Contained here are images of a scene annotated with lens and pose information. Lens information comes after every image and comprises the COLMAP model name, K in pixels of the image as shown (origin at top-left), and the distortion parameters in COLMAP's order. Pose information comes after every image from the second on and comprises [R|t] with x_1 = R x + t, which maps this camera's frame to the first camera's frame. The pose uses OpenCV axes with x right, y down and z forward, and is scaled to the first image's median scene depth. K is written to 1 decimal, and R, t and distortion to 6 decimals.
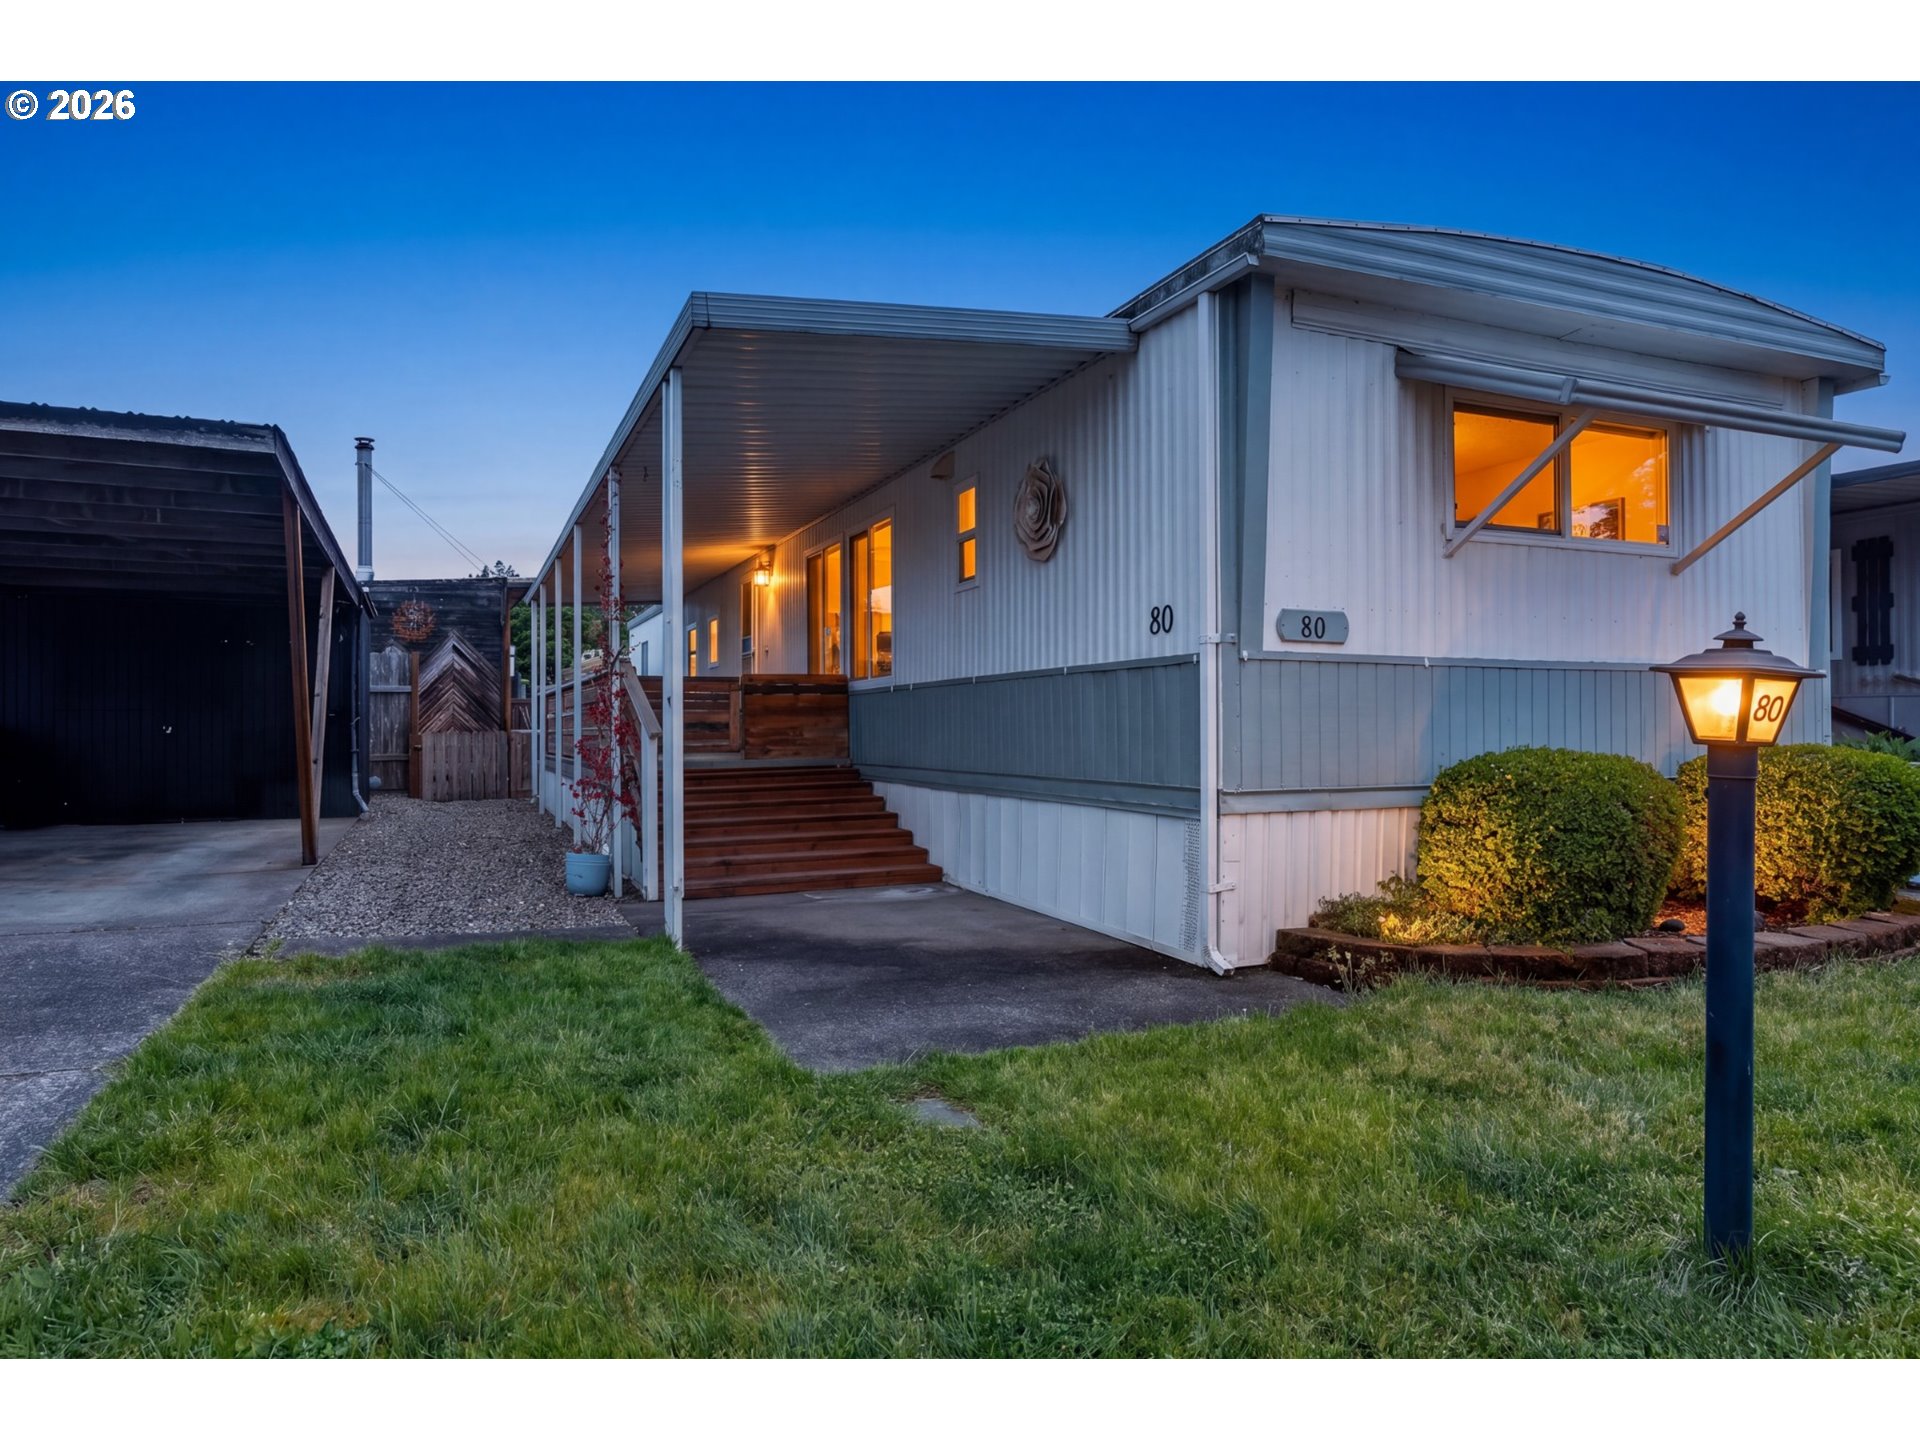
lens RADIAL K [[1148.7, 0, 931.5], [0, 1148.7, 720.0], [0, 0, 1]] dist [0.010030, 0.001813]
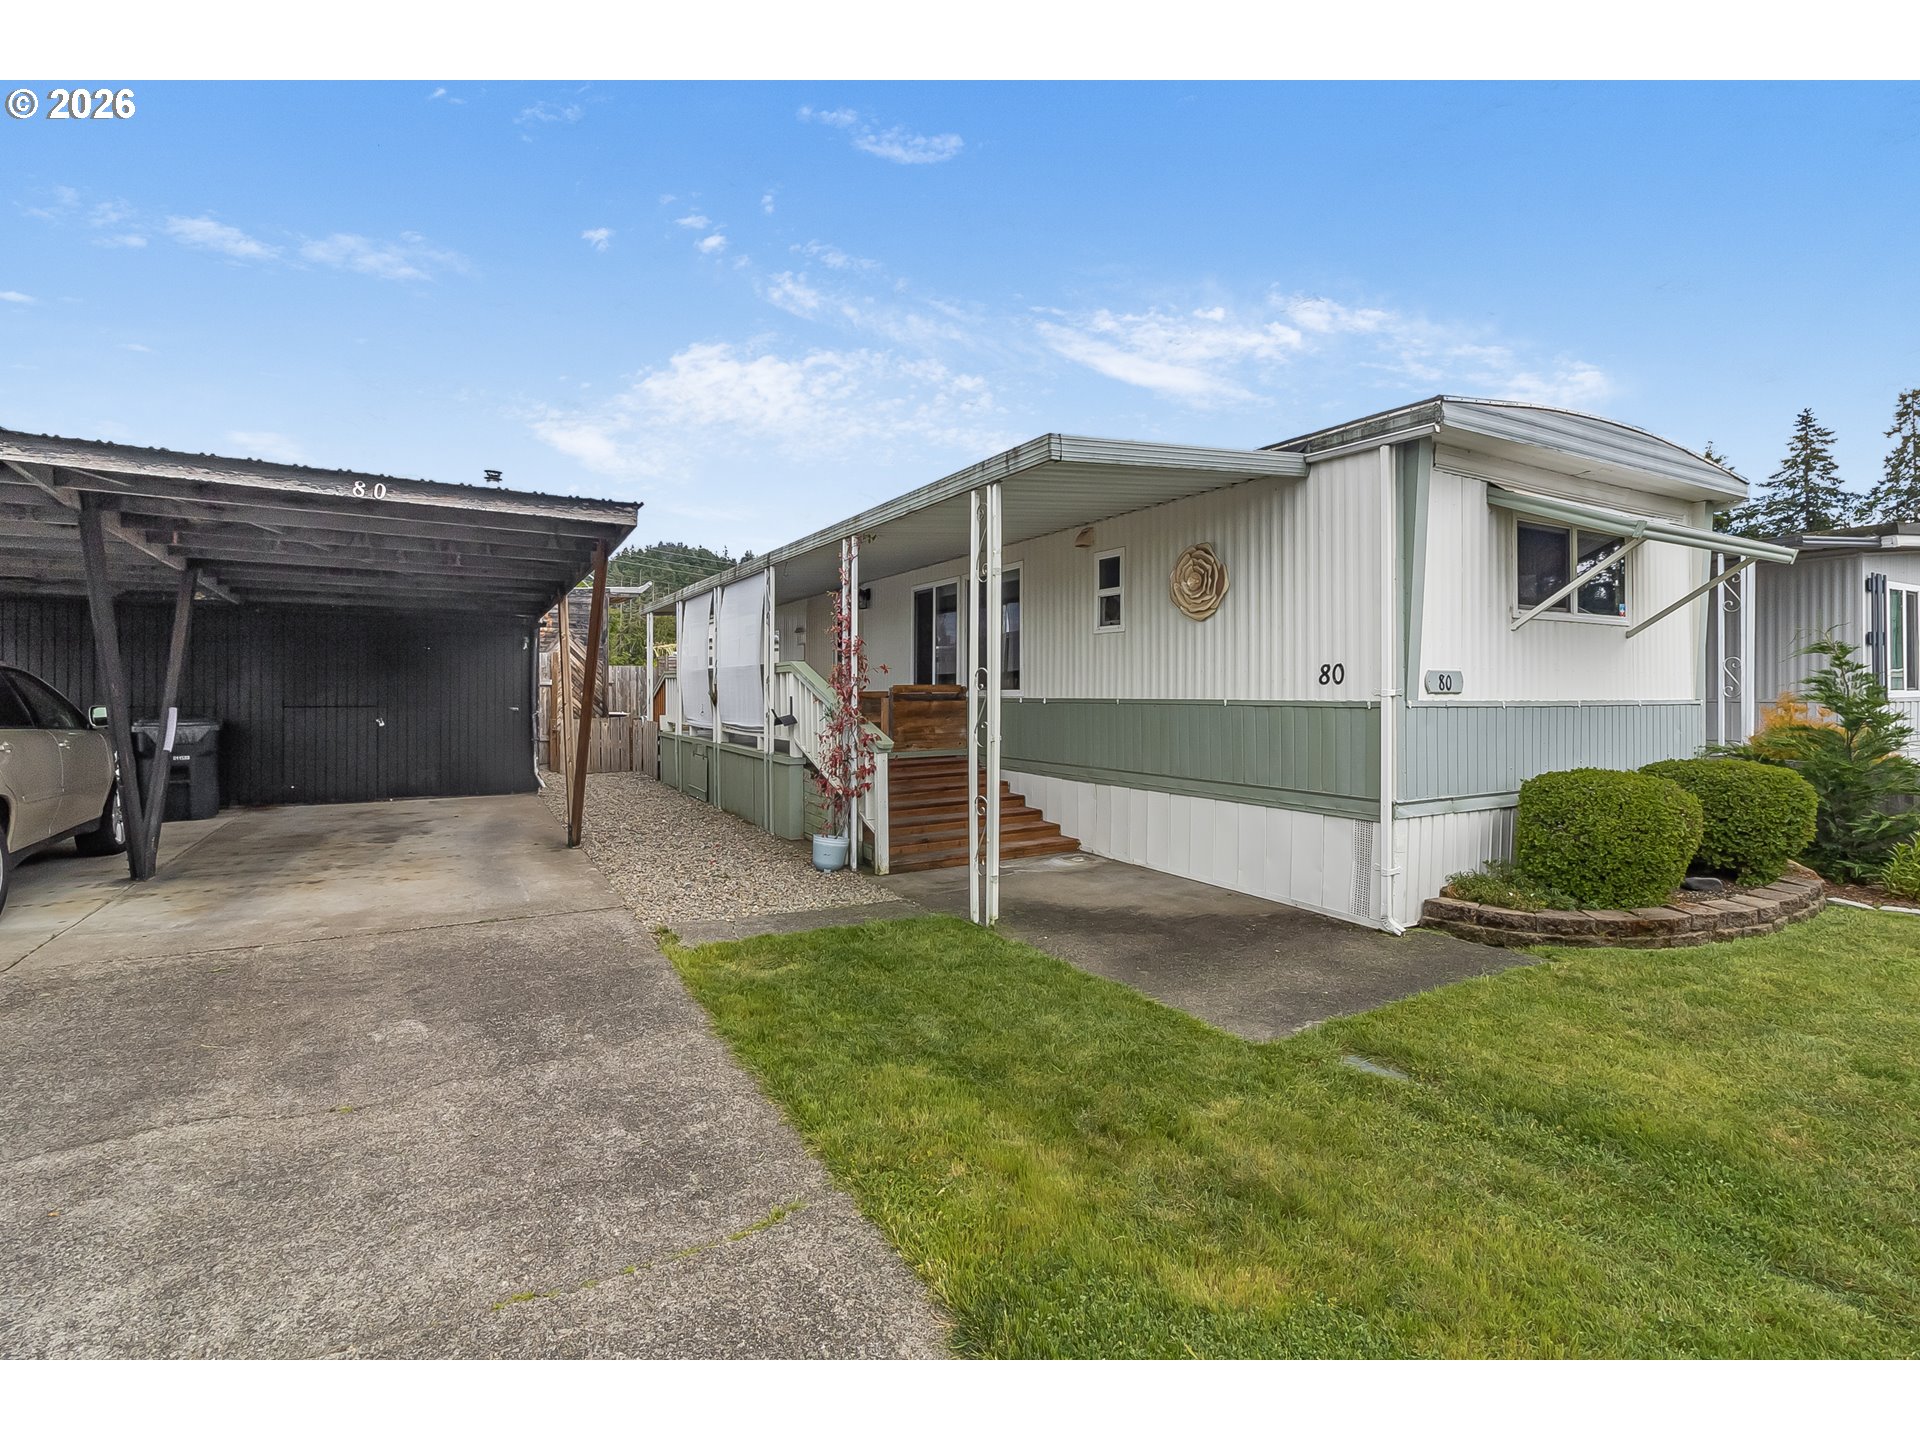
lens RADIAL K [[885.9, 0, 958.8], [0, 885.9, 685.3], [0, 0, 1]] dist [0.001422, 0.000954]
pose [[0.990777, 0.005771, 0.135379, -0.387454], [-0.005906, 0.999982, 0.000599, -0.072068], [-0.135374, -0.001393, 0.990794, 0.006556]]
